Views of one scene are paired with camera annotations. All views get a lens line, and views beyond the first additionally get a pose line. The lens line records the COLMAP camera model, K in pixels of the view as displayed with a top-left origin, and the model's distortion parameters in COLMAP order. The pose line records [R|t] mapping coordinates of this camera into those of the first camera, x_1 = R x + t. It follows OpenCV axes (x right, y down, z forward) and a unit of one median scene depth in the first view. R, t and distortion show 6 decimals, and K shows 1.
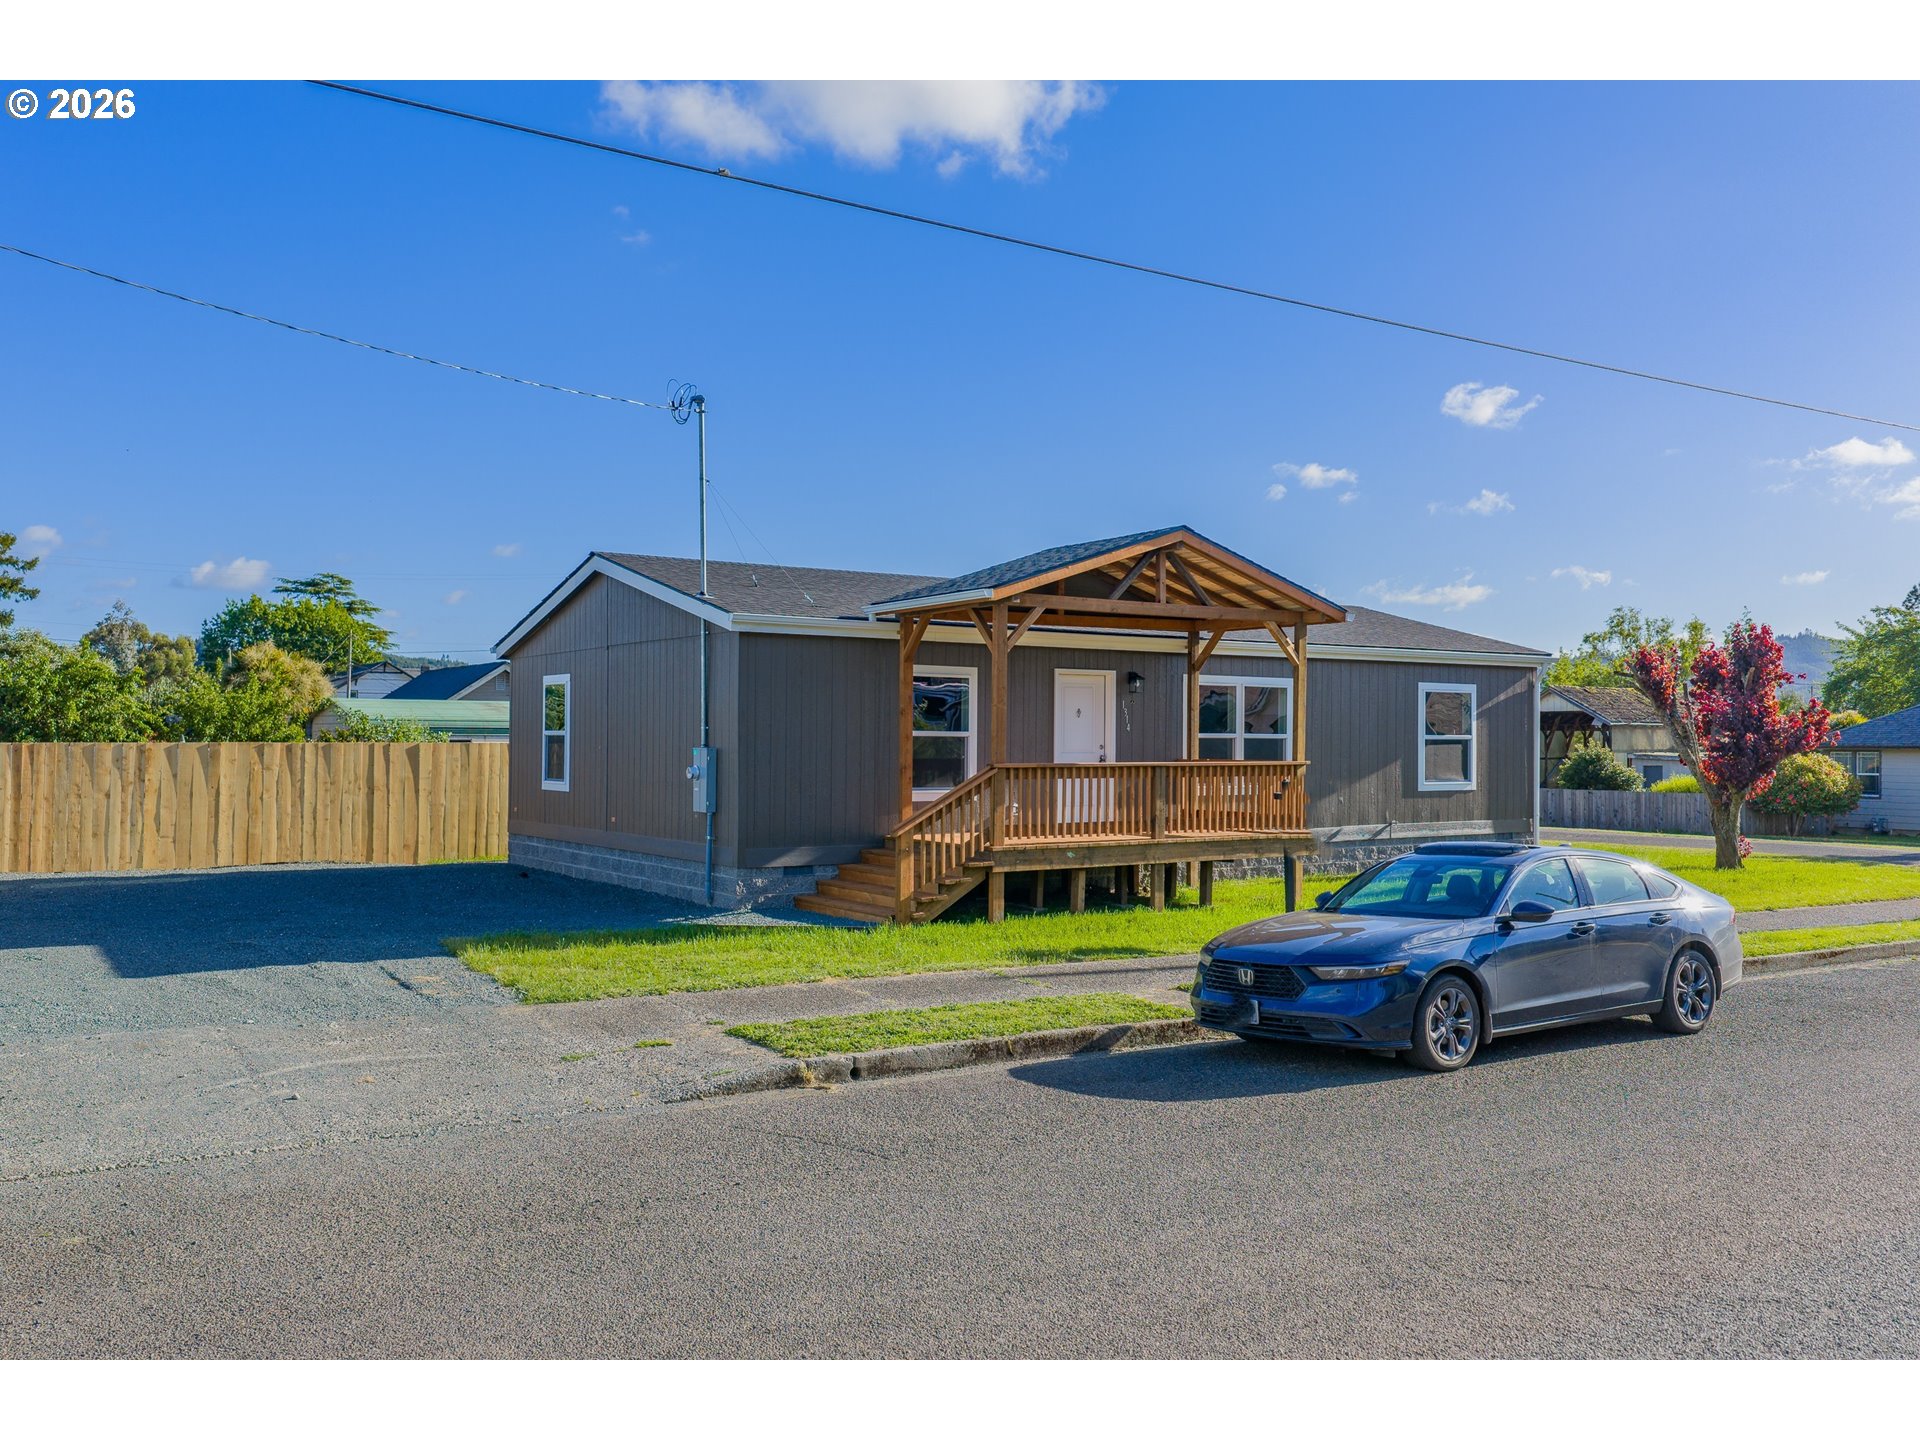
lens RADIAL K [[1589.4, 0, 967.2], [0, 1589.4, 722.5], [0, 0, 1]] dist [0.011874, -0.015396]
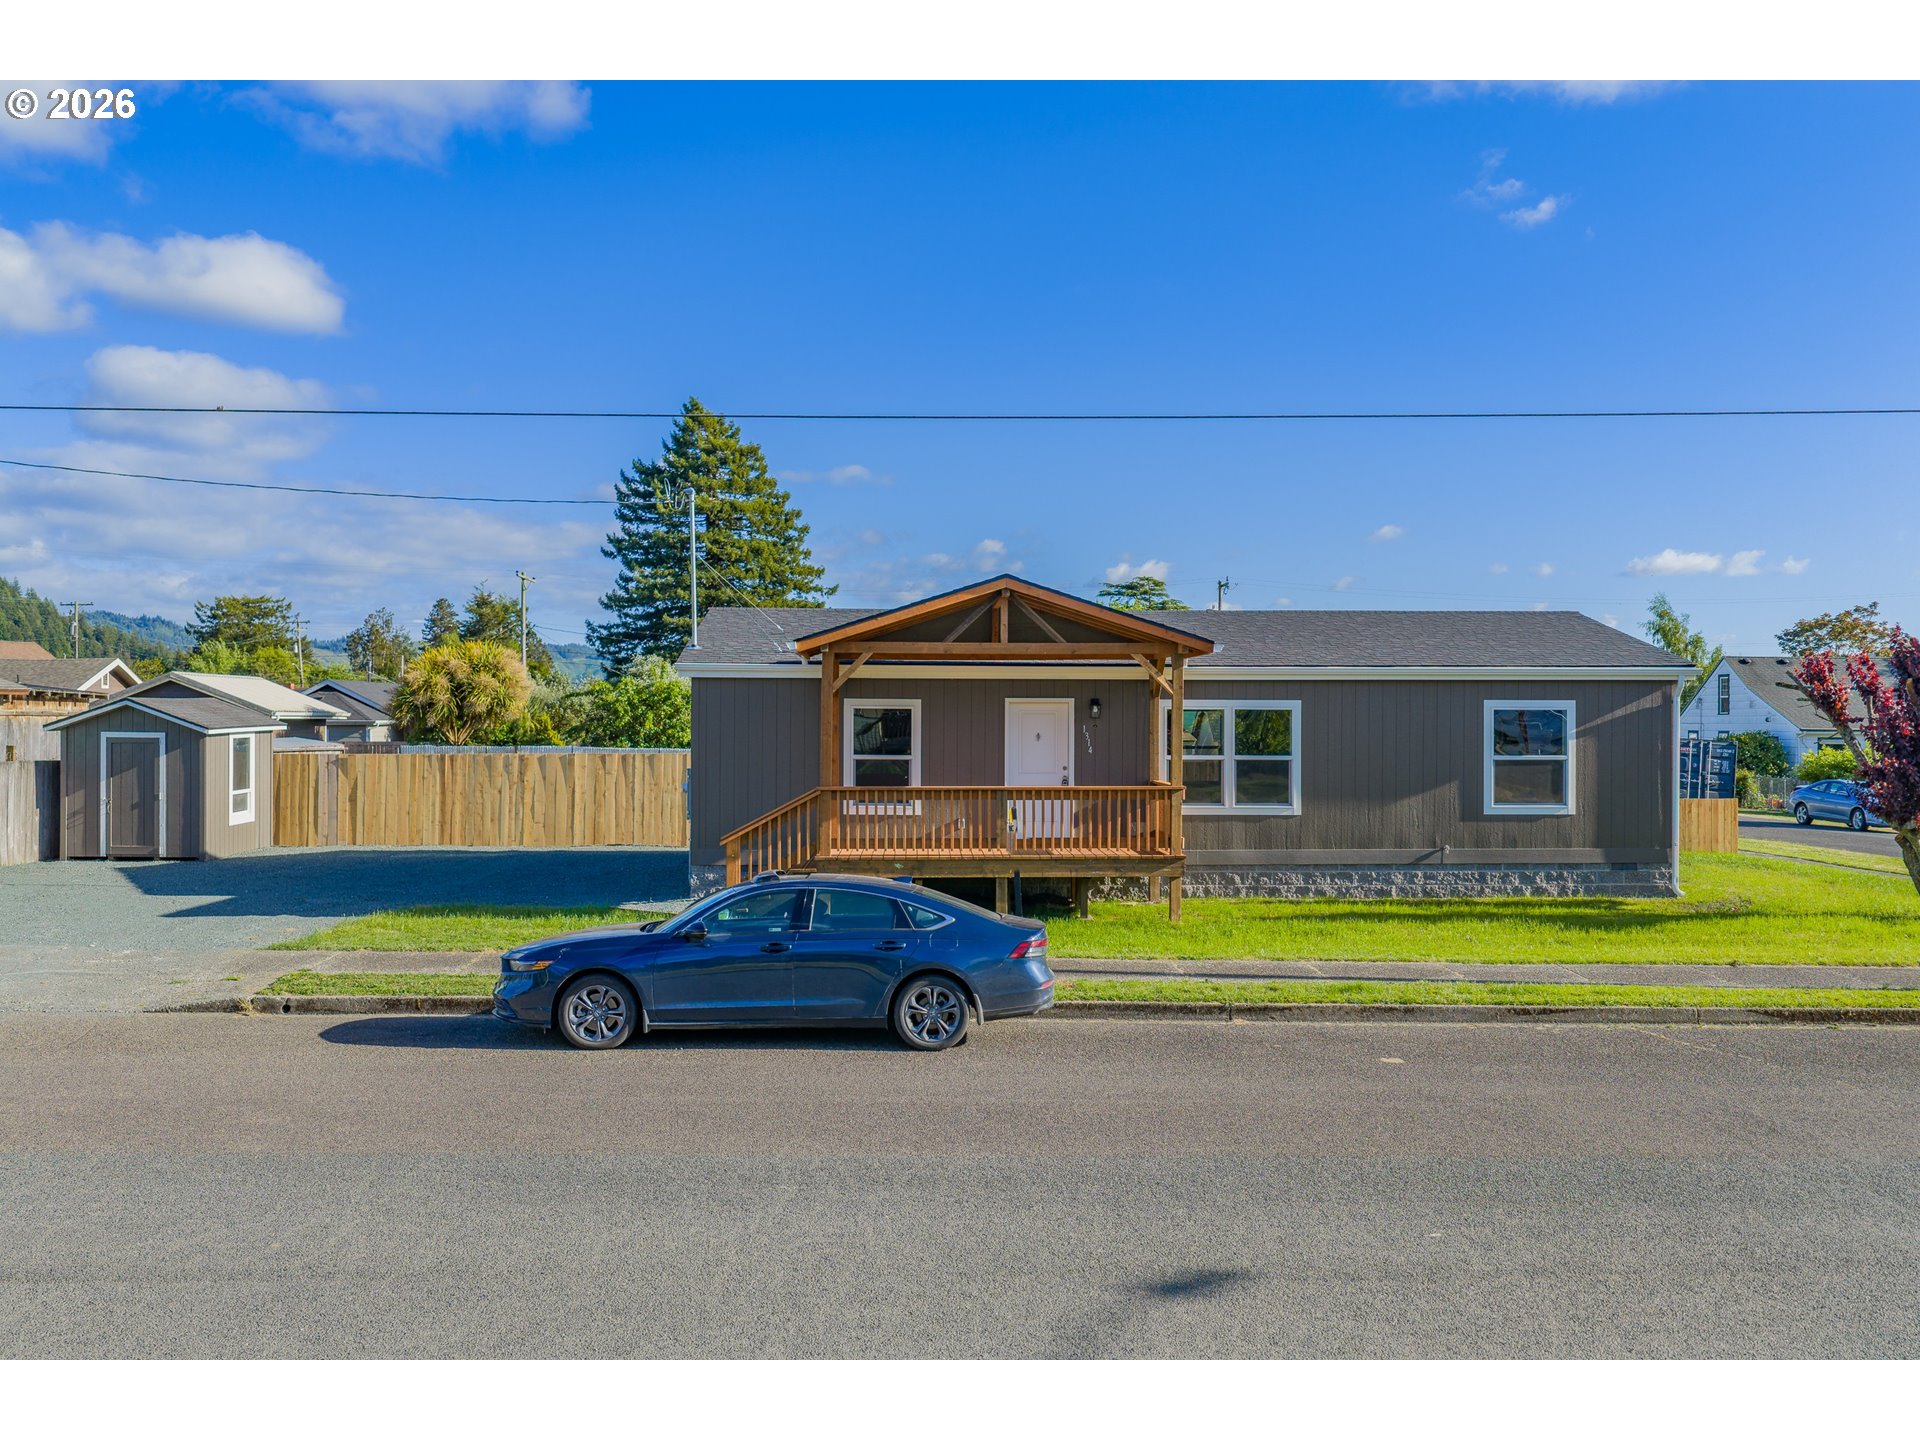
lens RADIAL K [[1589.4, 0, 967.2], [0, 1589.4, 722.5], [0, 0, 1]] dist [0.011874, -0.015396]
pose [[0.852889, -0.002259, -0.522087, 0.546824], [0.007303, 0.999944, 0.007604, -0.022695], [0.522041, -0.010298, 0.852858, 0.031676]]
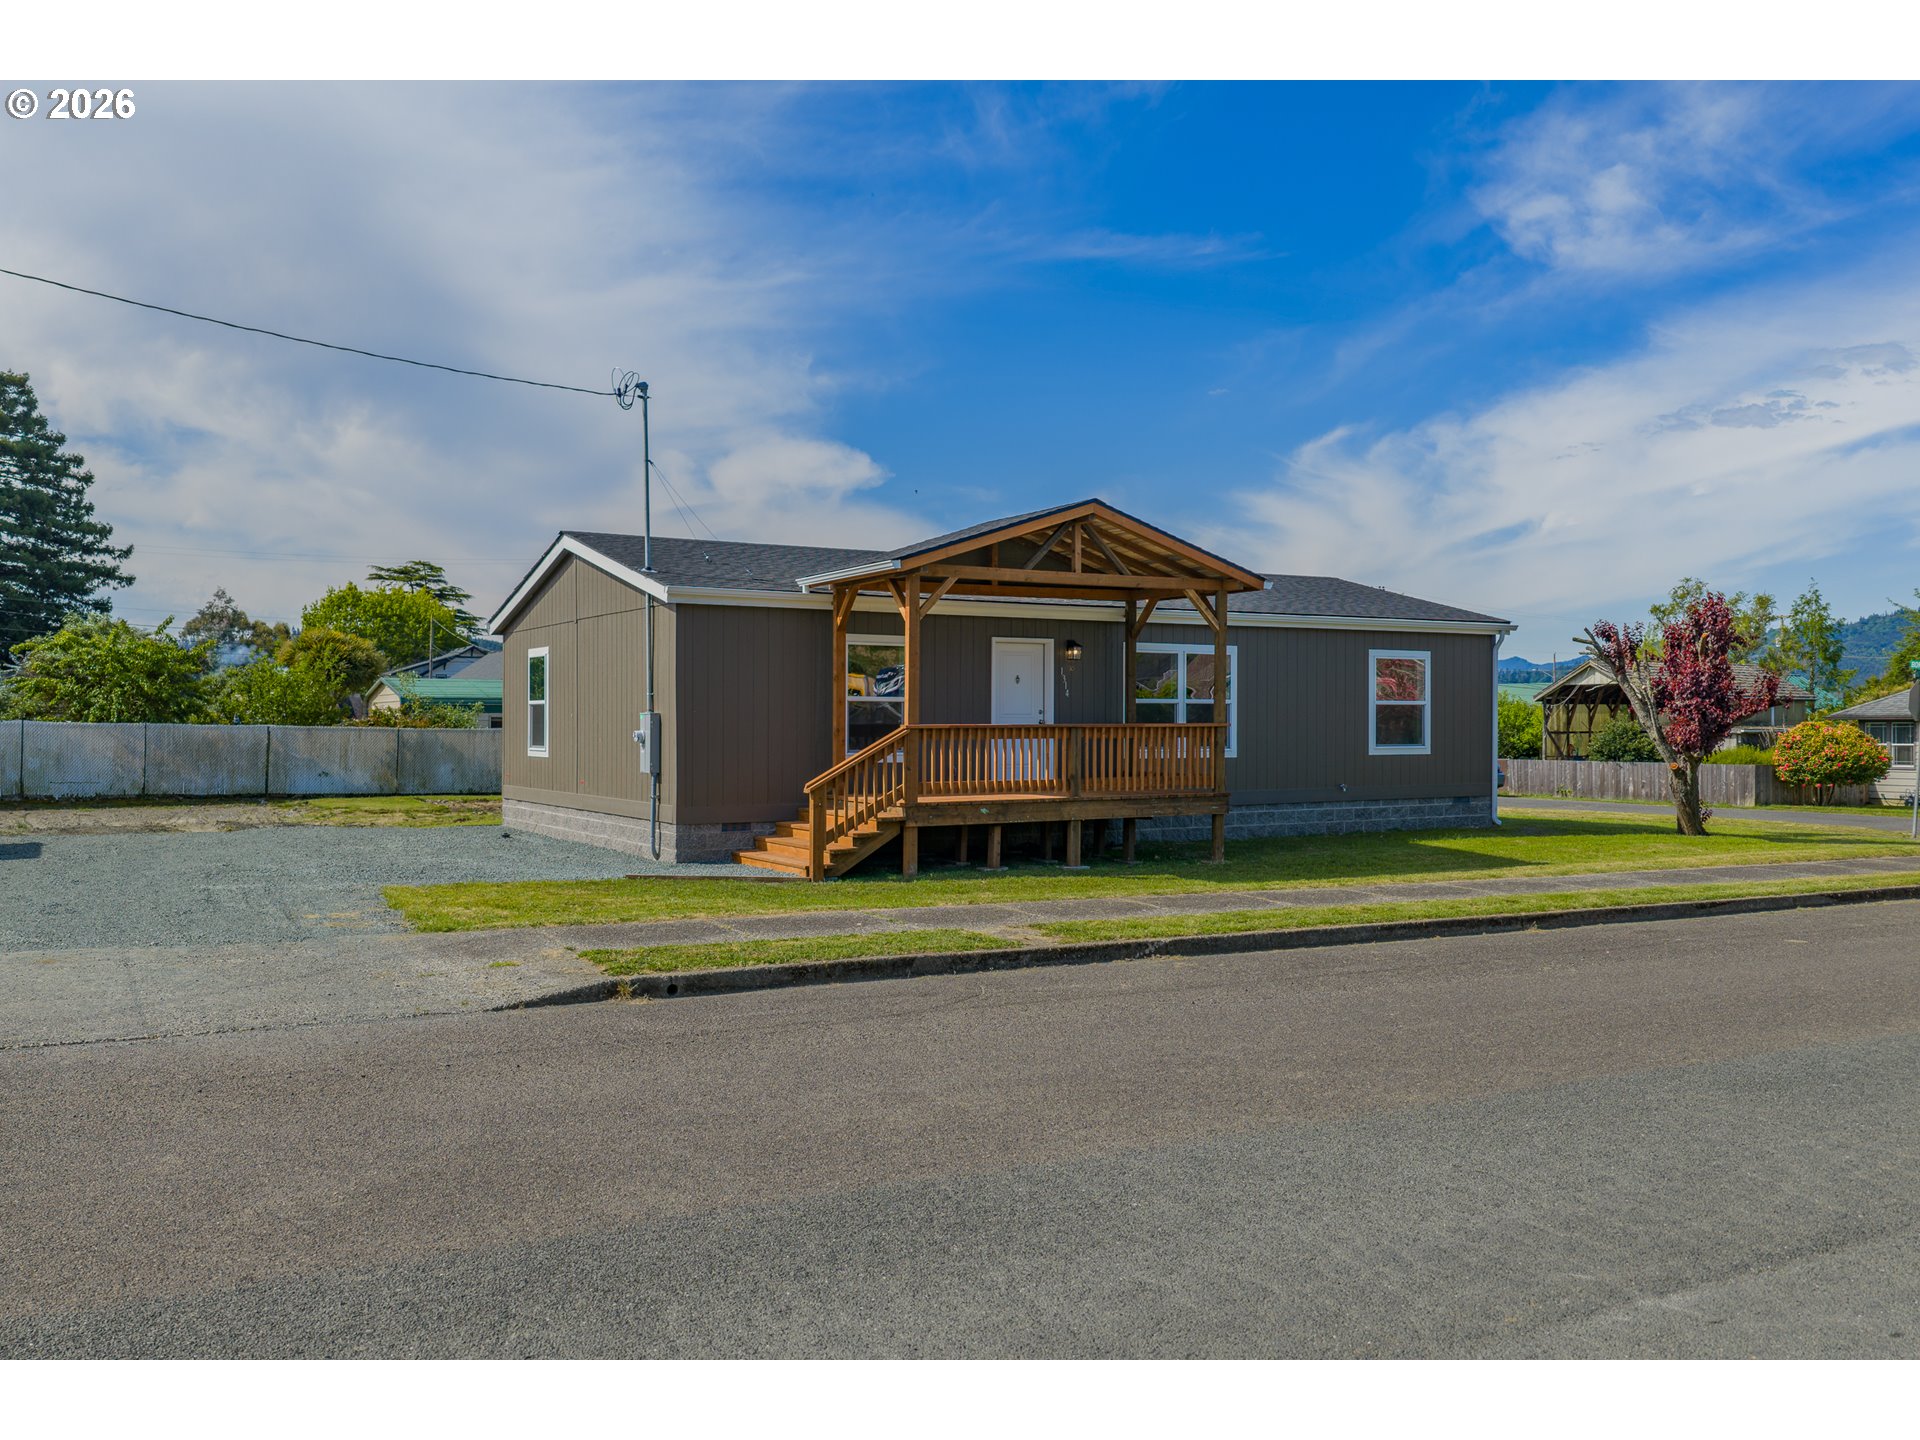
lens RADIAL K [[1589.4, 0, 967.2], [0, 1589.4, 722.5], [0, 0, 1]] dist [0.011874, -0.015396]
pose [[0.998277, -0.004257, -0.058529, 0.089209], [0.004906, 0.999928, 0.010957, 0.009750], [0.058478, -0.011225, 0.998226, -0.044350]]
